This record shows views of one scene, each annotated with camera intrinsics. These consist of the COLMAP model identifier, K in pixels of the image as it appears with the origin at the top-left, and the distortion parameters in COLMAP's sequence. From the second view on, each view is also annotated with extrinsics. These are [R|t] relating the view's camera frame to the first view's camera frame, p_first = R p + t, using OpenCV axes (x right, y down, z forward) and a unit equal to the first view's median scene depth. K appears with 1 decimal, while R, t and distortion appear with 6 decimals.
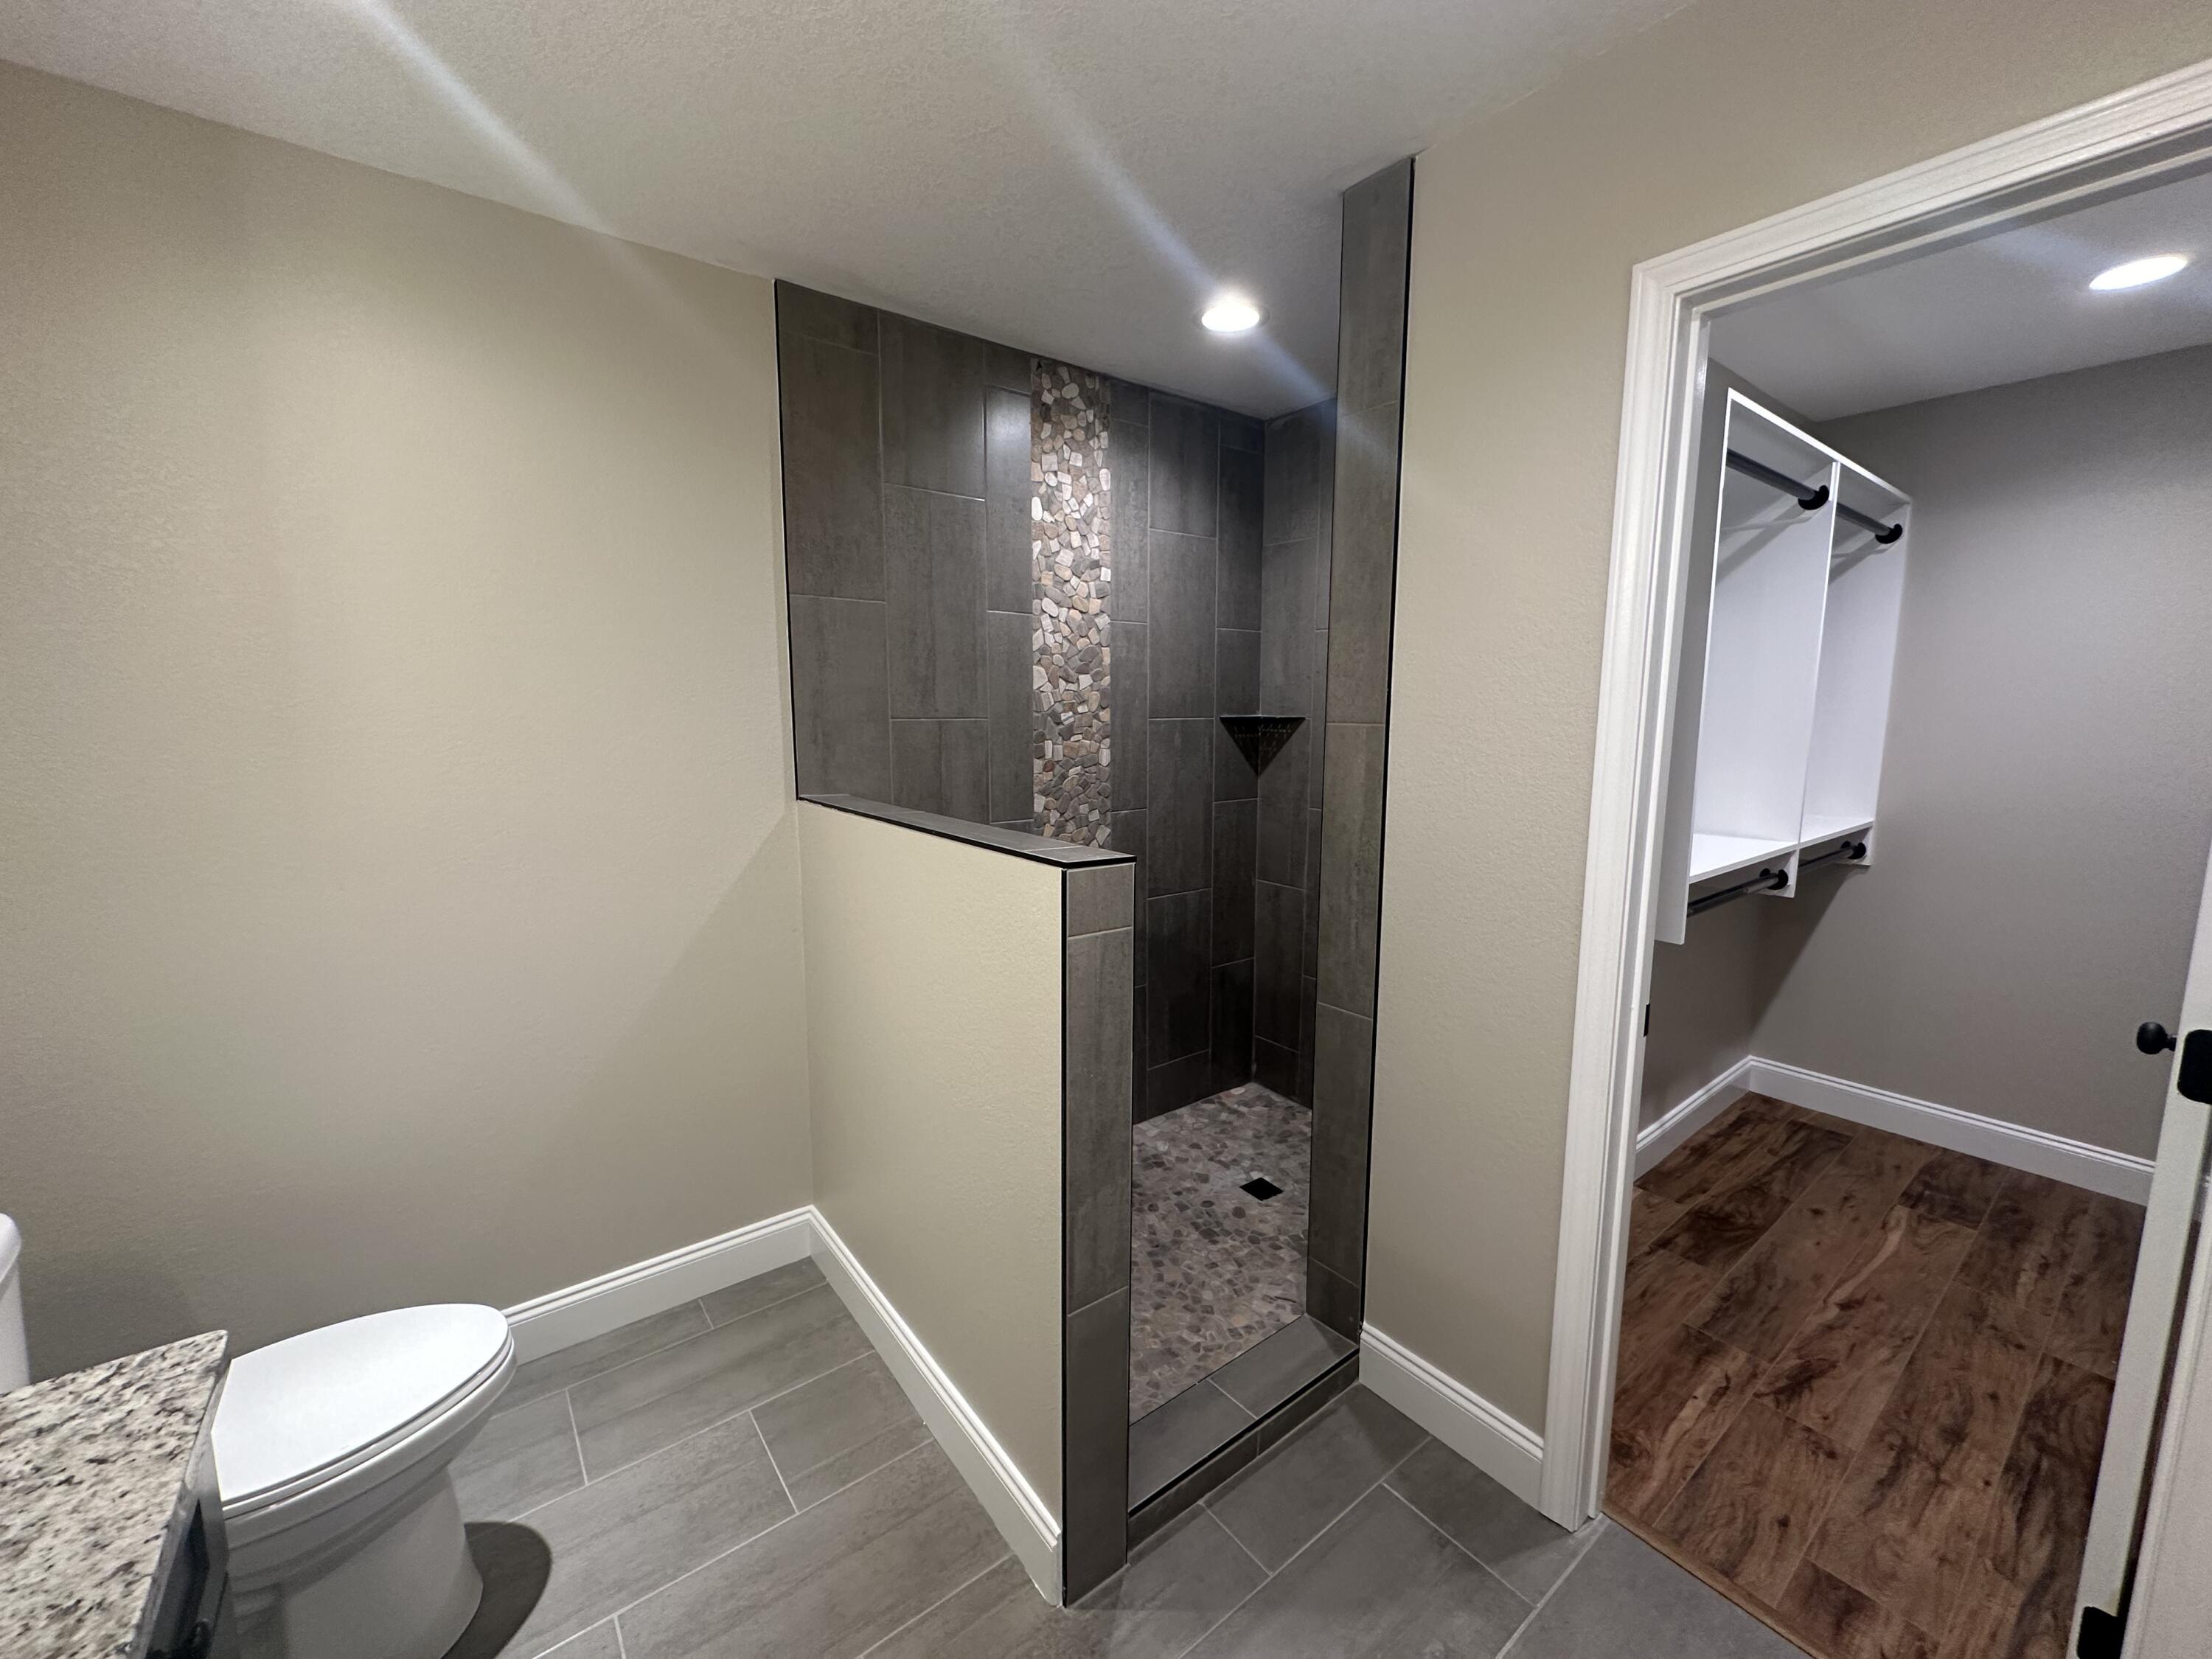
lens RADIAL K [[883.1, 0, 1103.8], [0, 883.1, 827.8], [0, 0, 1]] dist [-0.001324, 0.000070]
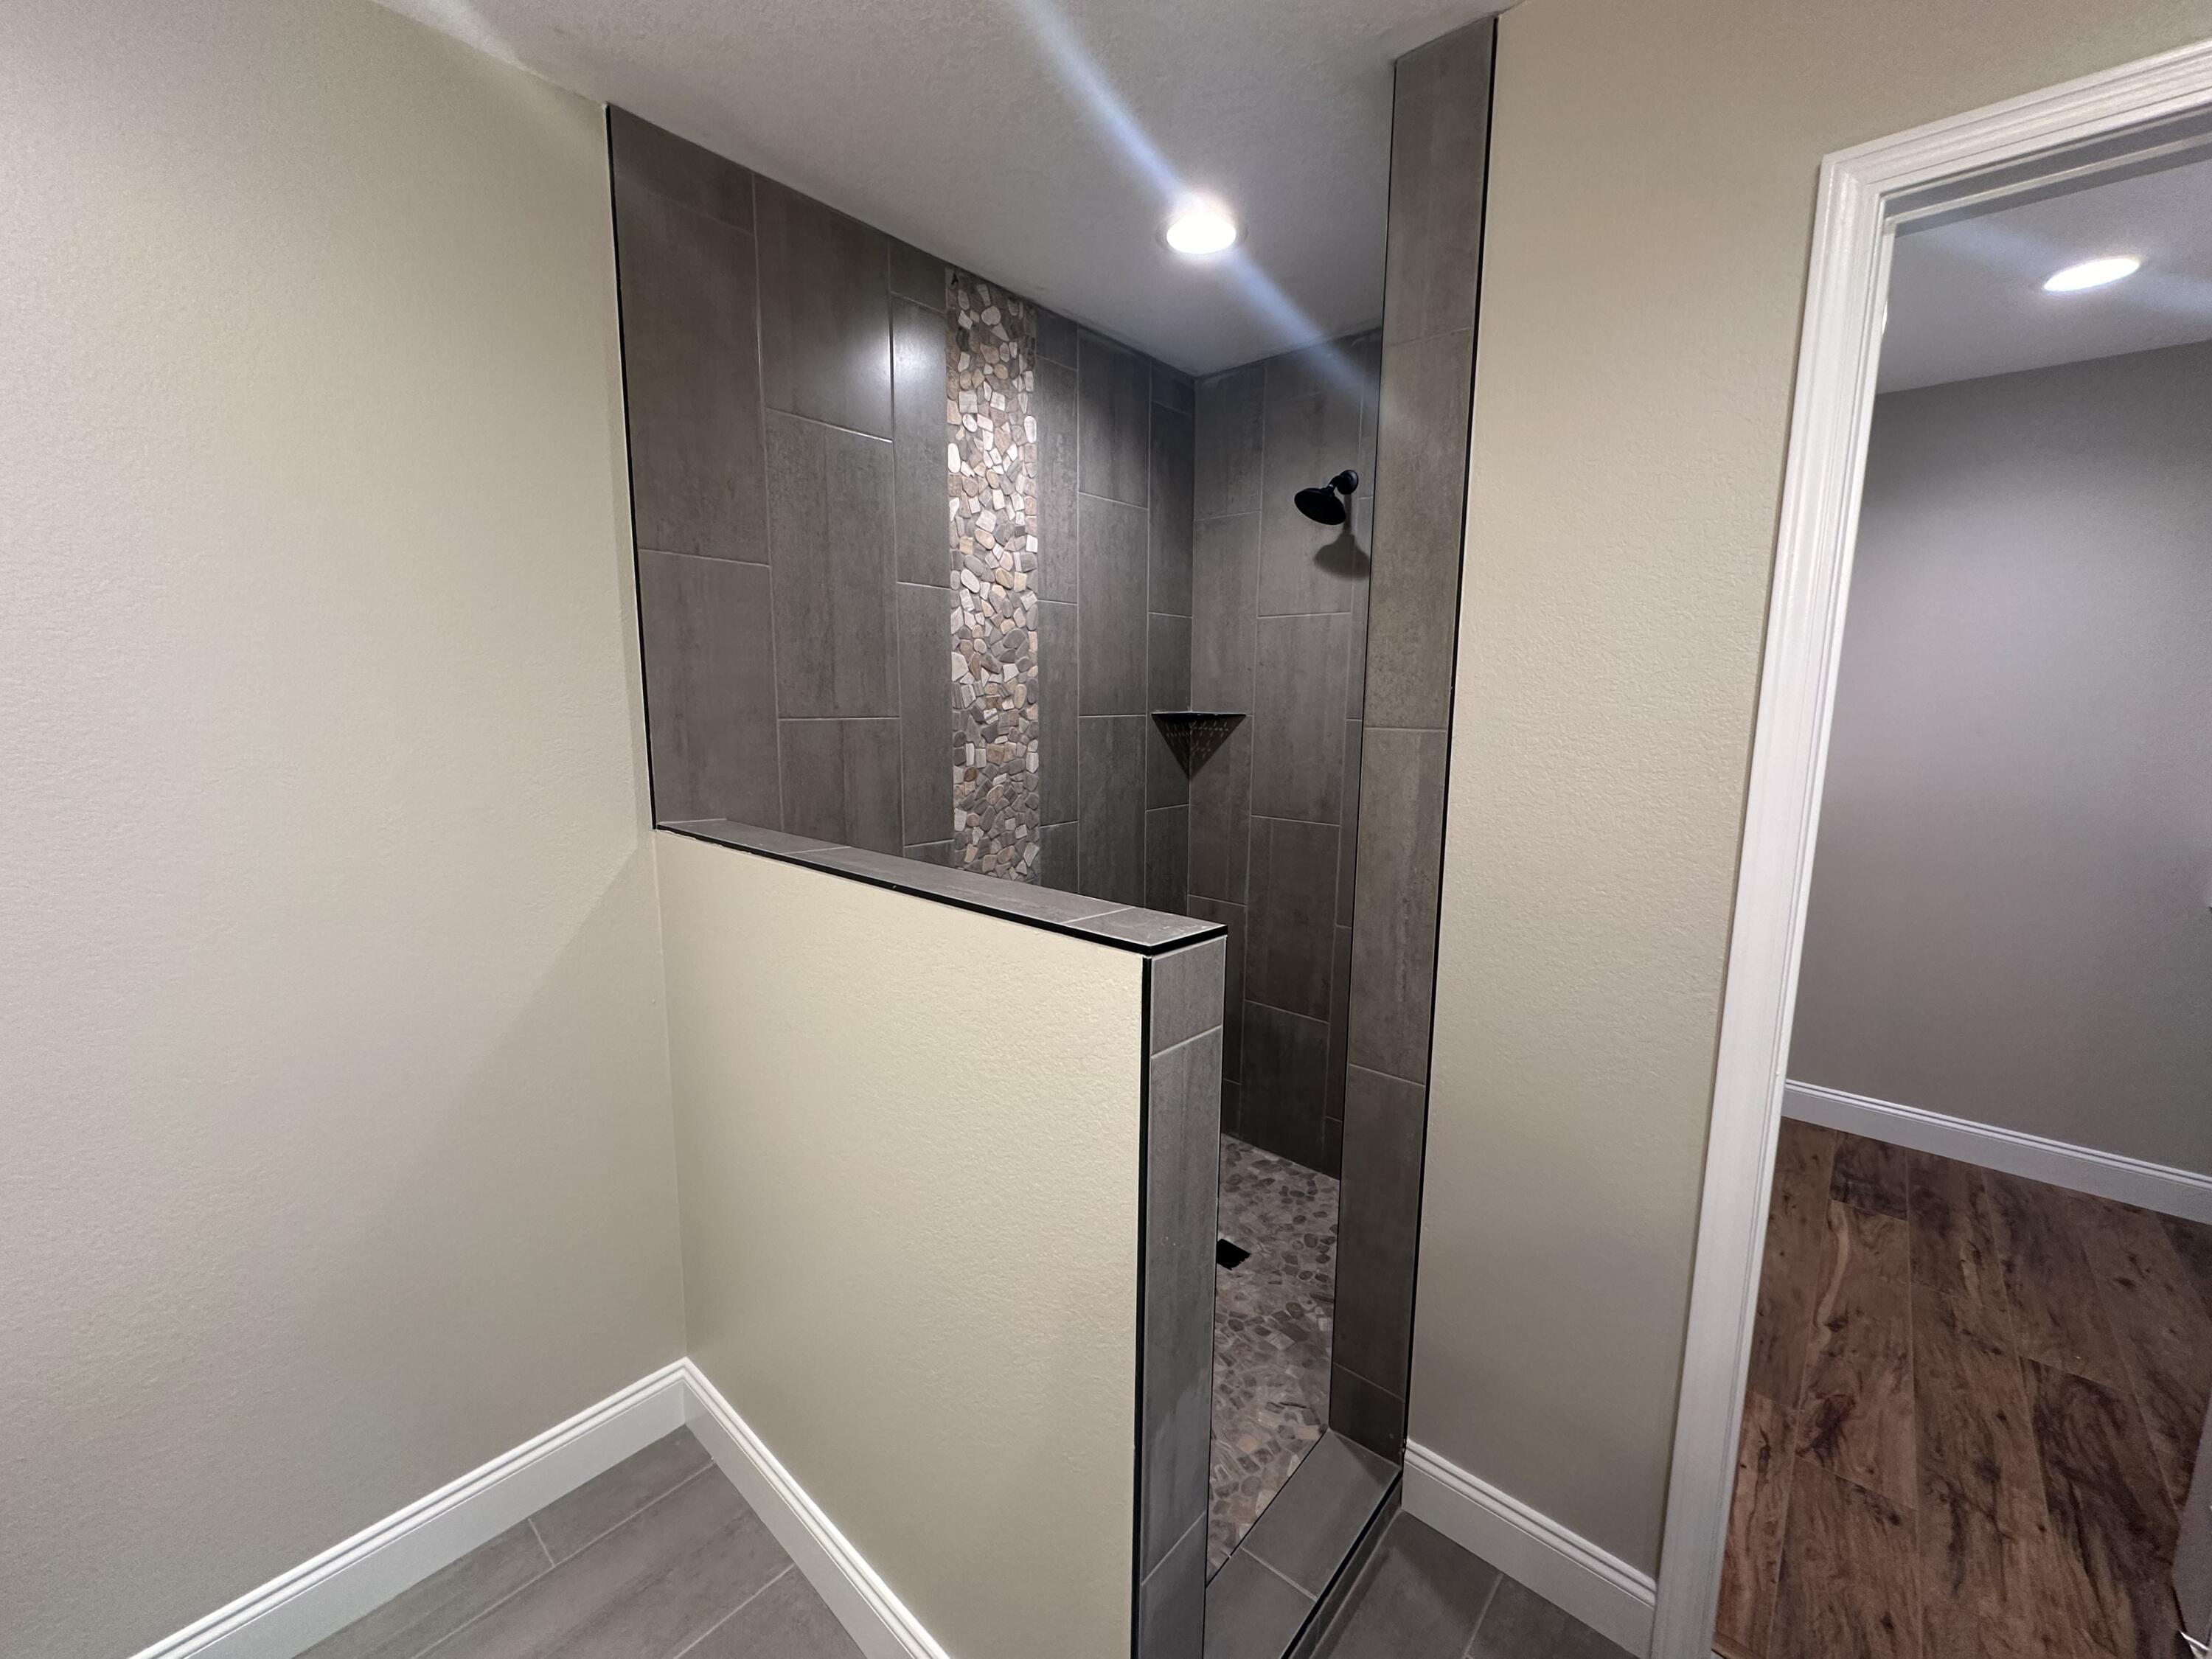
lens RADIAL K [[883.1, 0, 1103.8], [0, 883.1, 827.8], [0, 0, 1]] dist [-0.001324, 0.000070]
pose [[0.981976, -0.022881, 0.187614, -0.100584], [0.020620, 0.999689, 0.013994, -0.030428], [-0.187876, -0.009874, 0.982143, 0.174247]]
